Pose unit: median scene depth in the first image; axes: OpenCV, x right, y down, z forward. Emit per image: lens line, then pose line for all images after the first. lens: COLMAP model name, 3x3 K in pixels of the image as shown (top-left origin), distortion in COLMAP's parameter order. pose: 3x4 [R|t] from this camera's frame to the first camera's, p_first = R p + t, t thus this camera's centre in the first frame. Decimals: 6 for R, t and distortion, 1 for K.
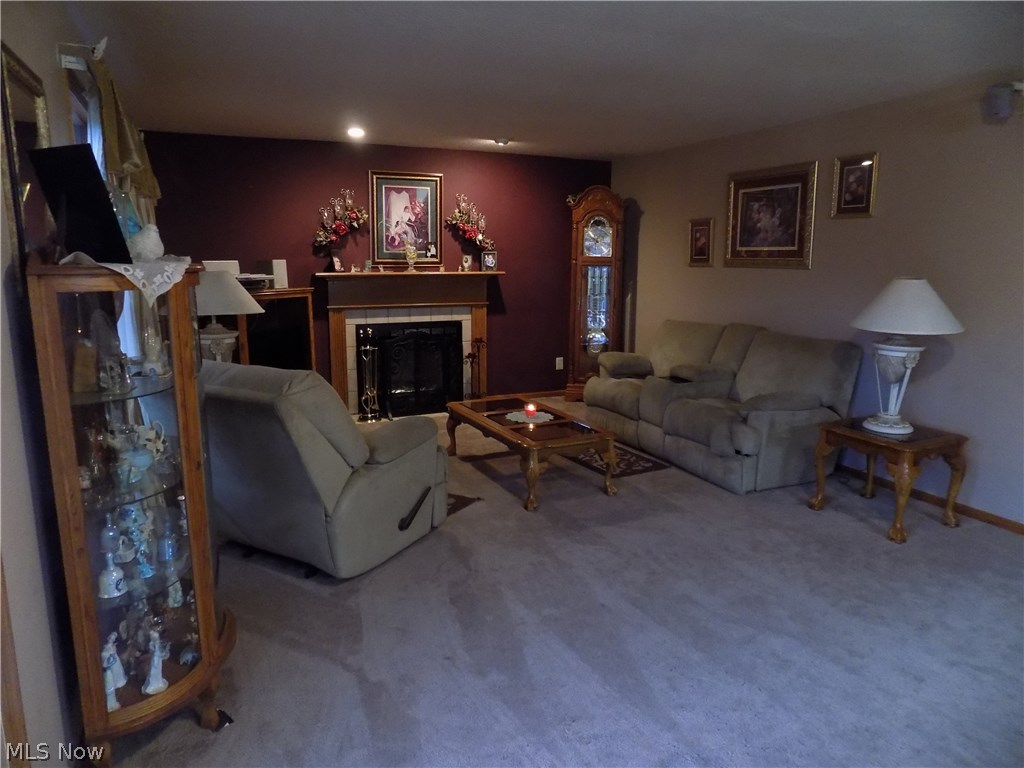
lens RADIAL K [[691.6, 0, 507.0], [0, 691.6, 383.9], [0, 0, 1]] dist [-0.081050, 0.084212]
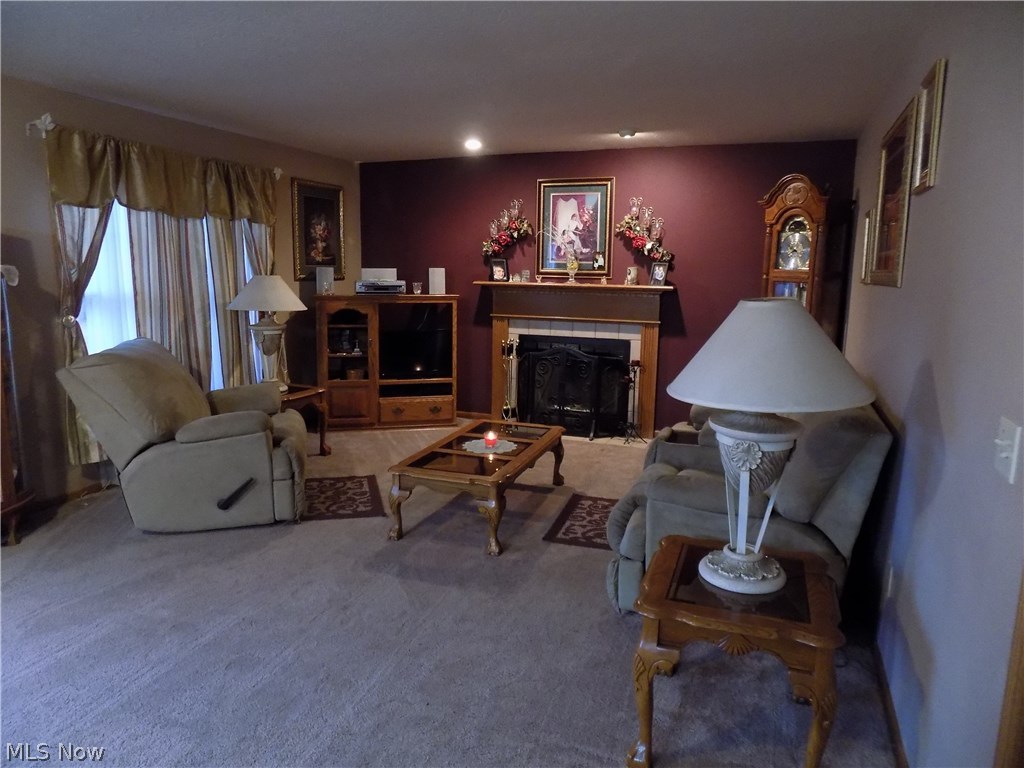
lens RADIAL K [[691.6, 0, 507.0], [0, 691.6, 383.9], [0, 0, 1]] dist [-0.081050, 0.084212]
pose [[0.693141, 0.124752, -0.709924, 0.488624], [-0.140352, 0.989416, 0.036832, -0.049253], [0.707005, 0.074109, 0.703314, 0.285775]]
